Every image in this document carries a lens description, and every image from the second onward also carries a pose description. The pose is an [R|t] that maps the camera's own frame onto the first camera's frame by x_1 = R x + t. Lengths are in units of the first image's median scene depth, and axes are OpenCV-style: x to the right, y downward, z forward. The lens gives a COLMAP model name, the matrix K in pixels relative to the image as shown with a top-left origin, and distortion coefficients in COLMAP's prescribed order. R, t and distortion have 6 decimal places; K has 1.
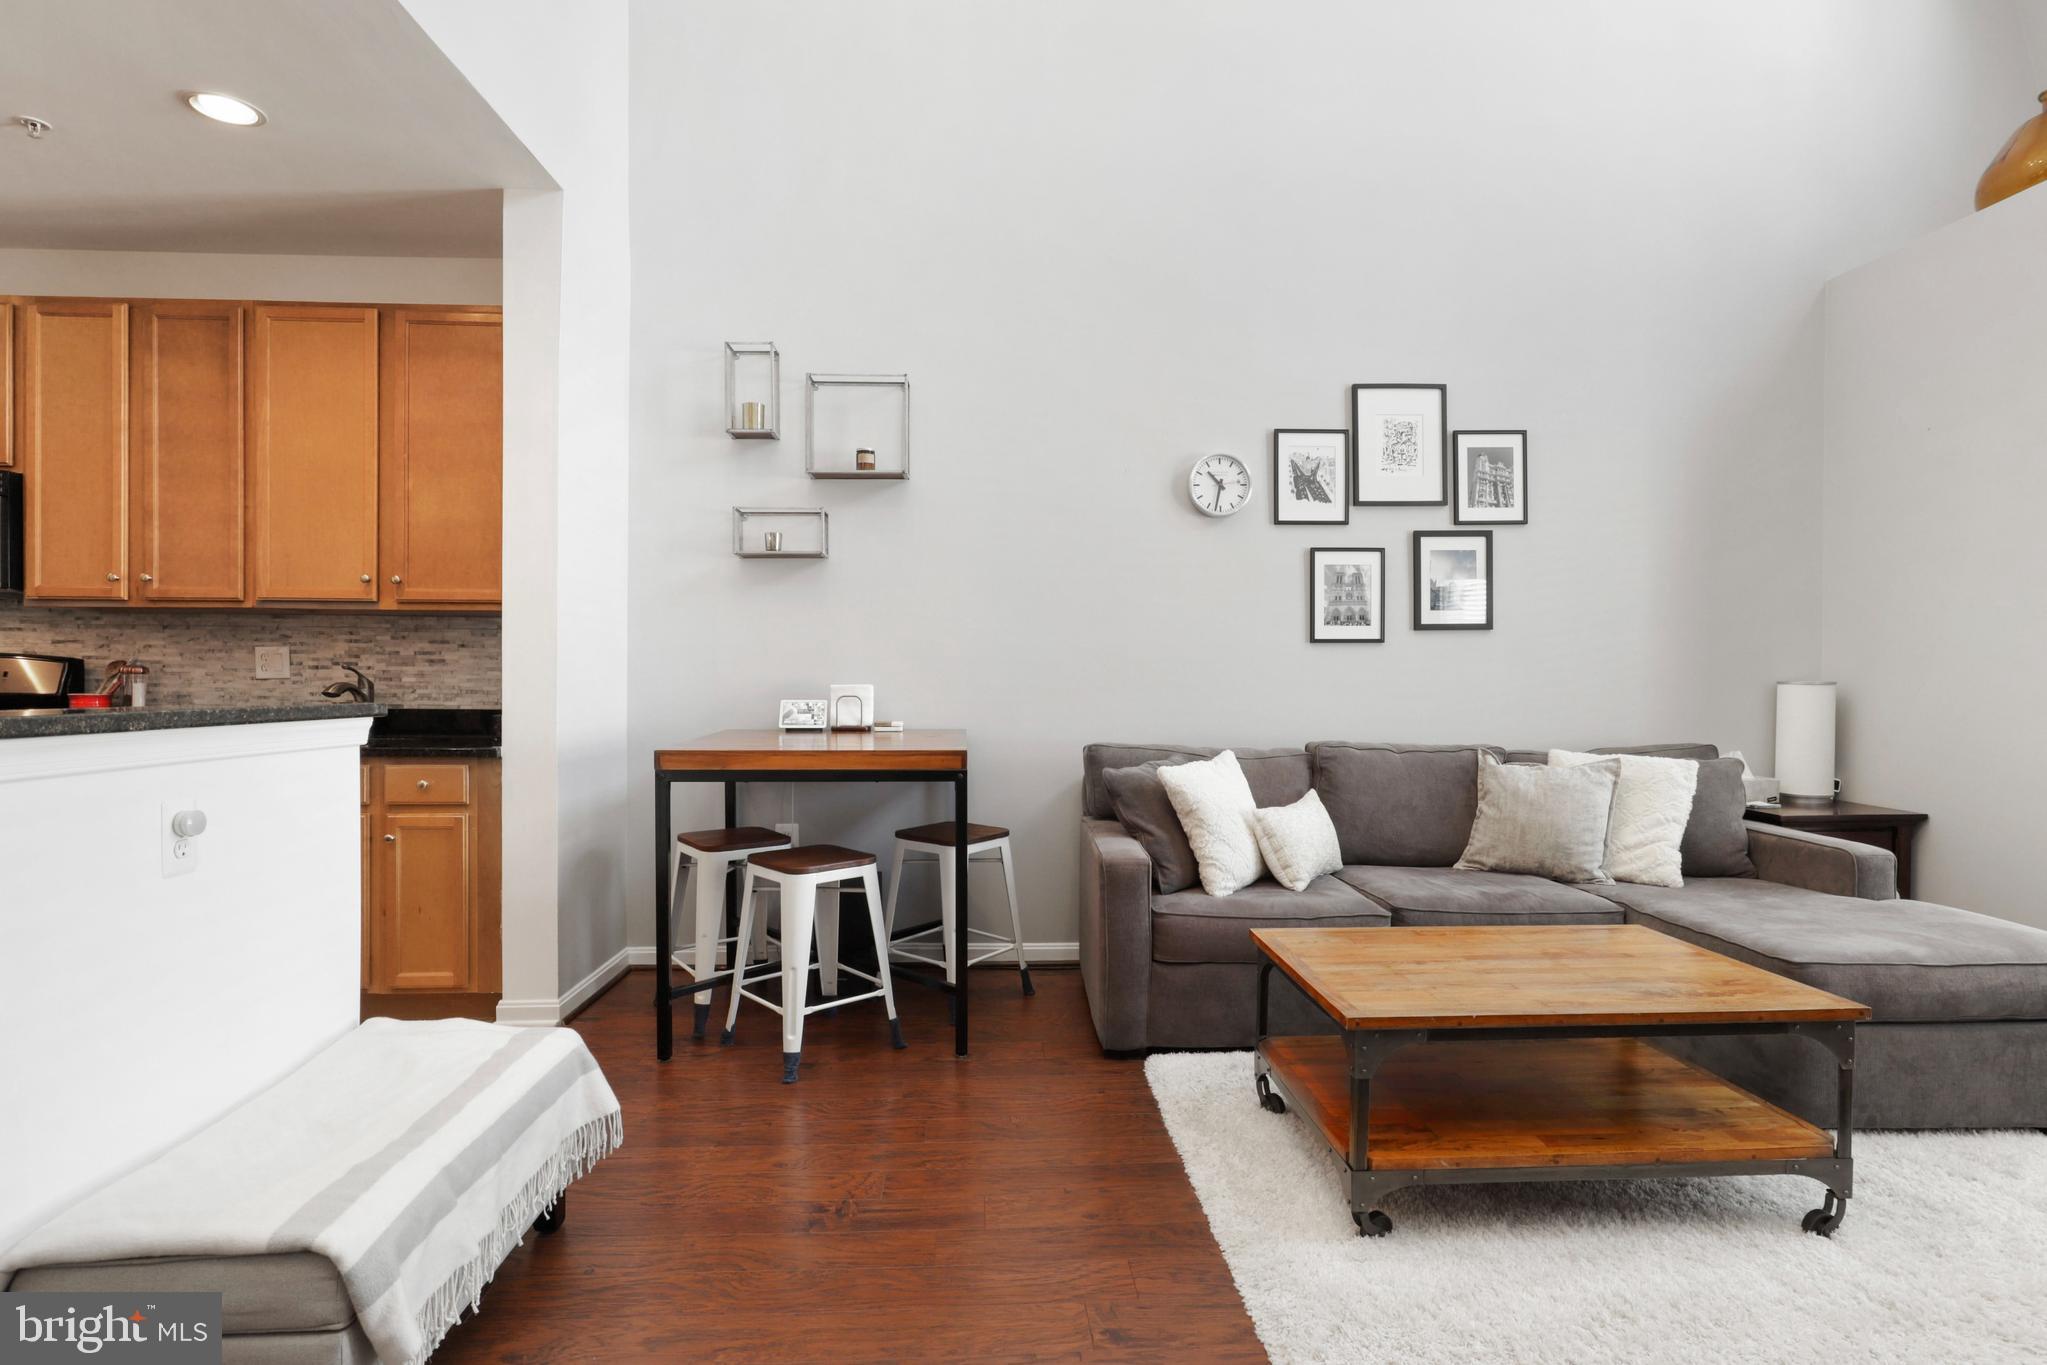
lens RADIAL K [[1021.0, 0, 1028.2], [0, 1021.0, 685.8], [0, 0, 1]] dist [-0.021296, 0.014695]
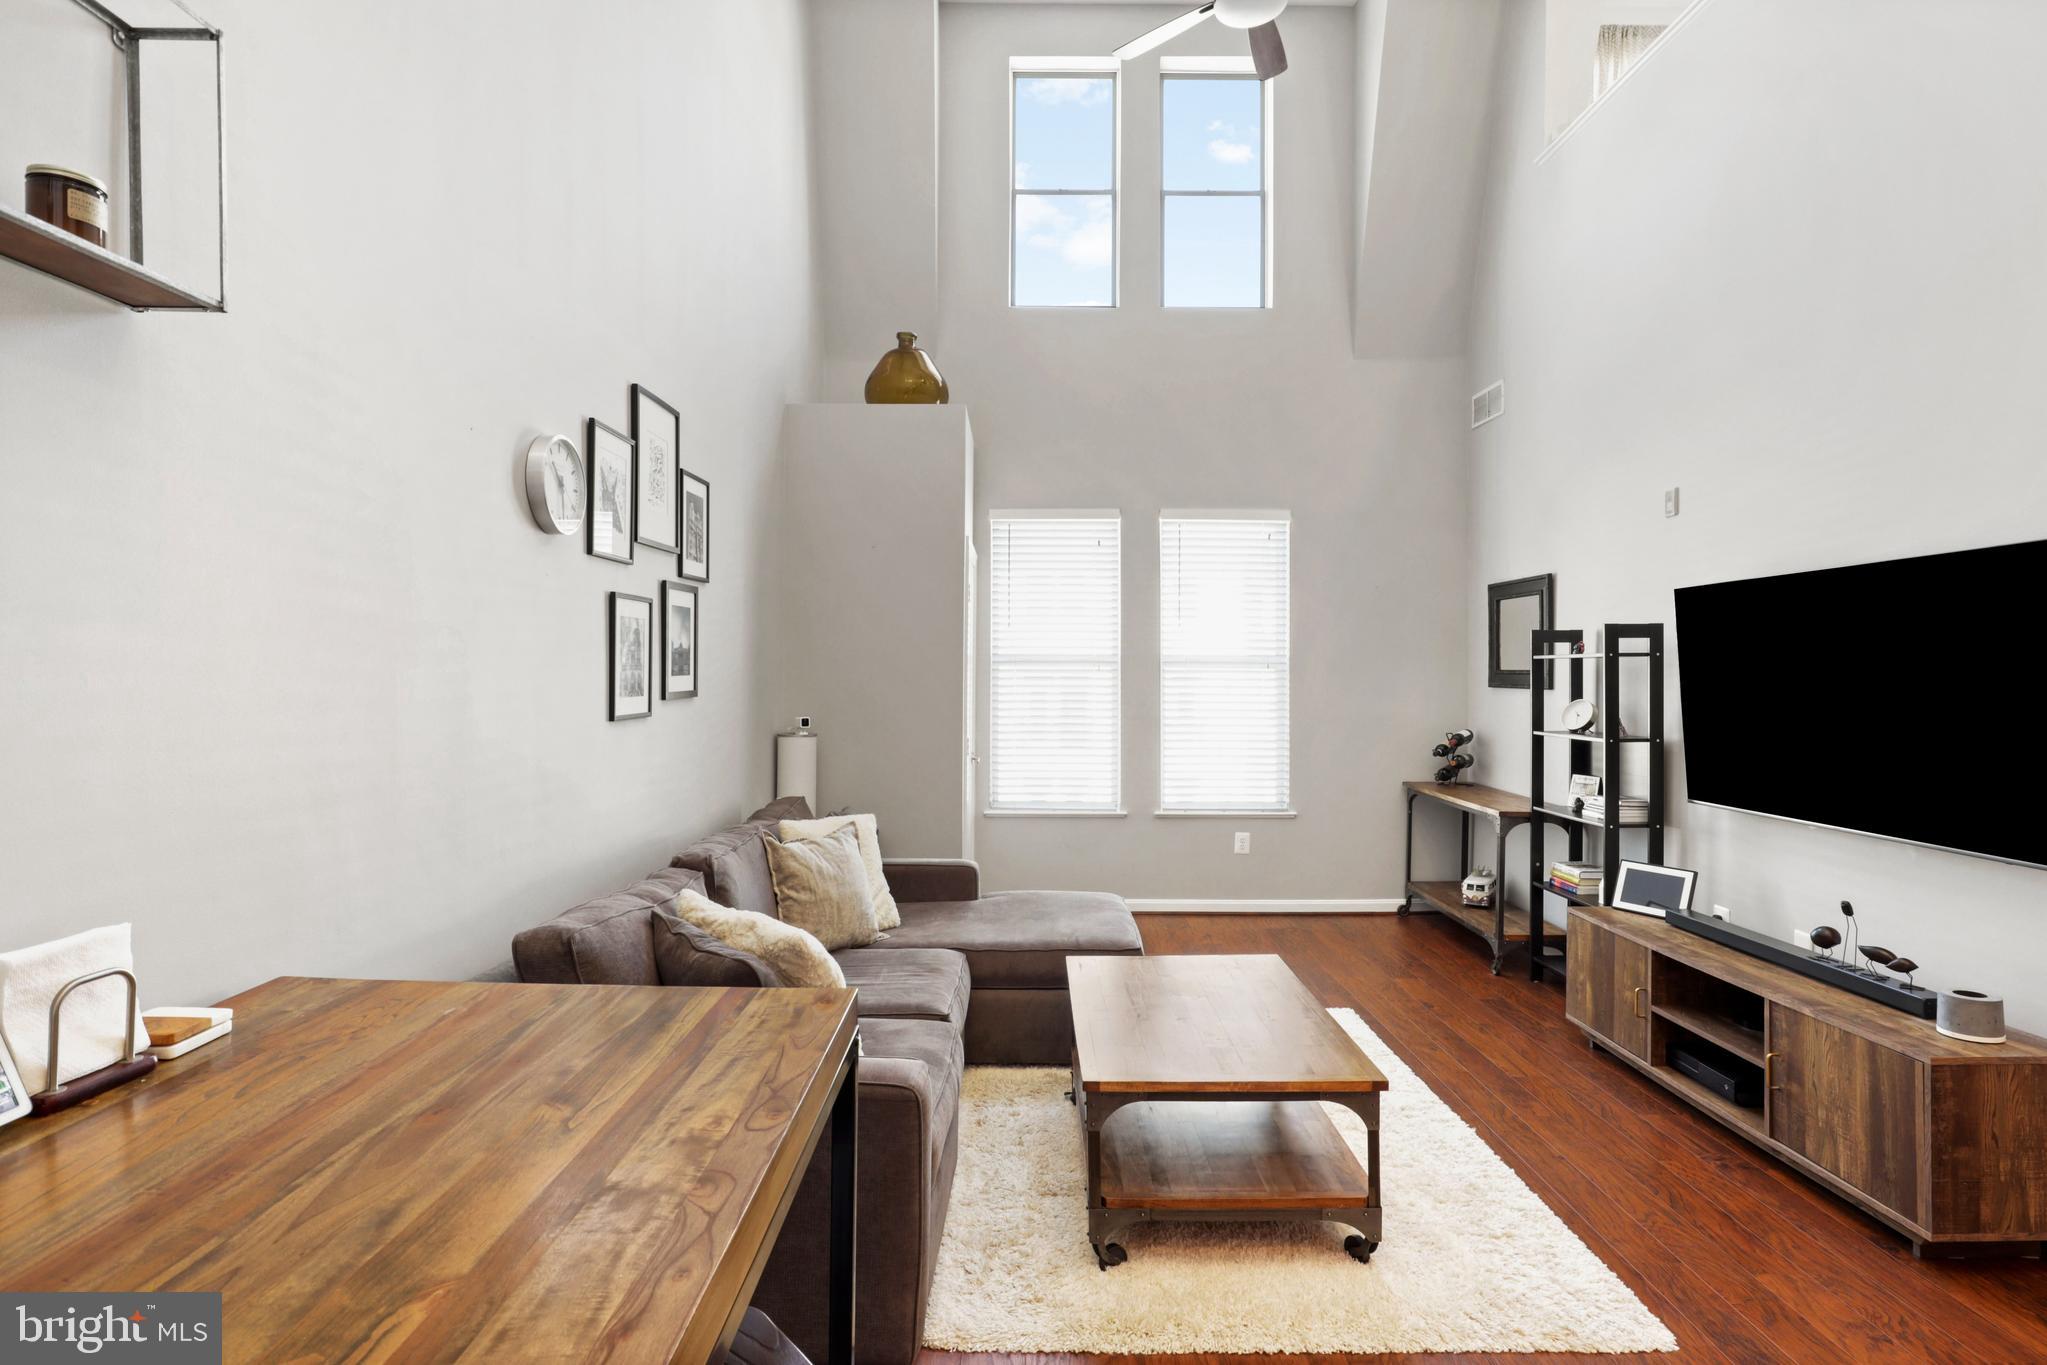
lens RADIAL K [[1022.6, 0, 1033.3], [0, 1022.6, 682.1], [0, 0, 1]] dist [0.000015, 0.000285]
pose [[0.049496, -0.008241, 0.998740, -0.460578], [0.004993, 0.999956, 0.008003, -0.078357], [-0.998762, 0.004590, 0.049535, 0.691719]]
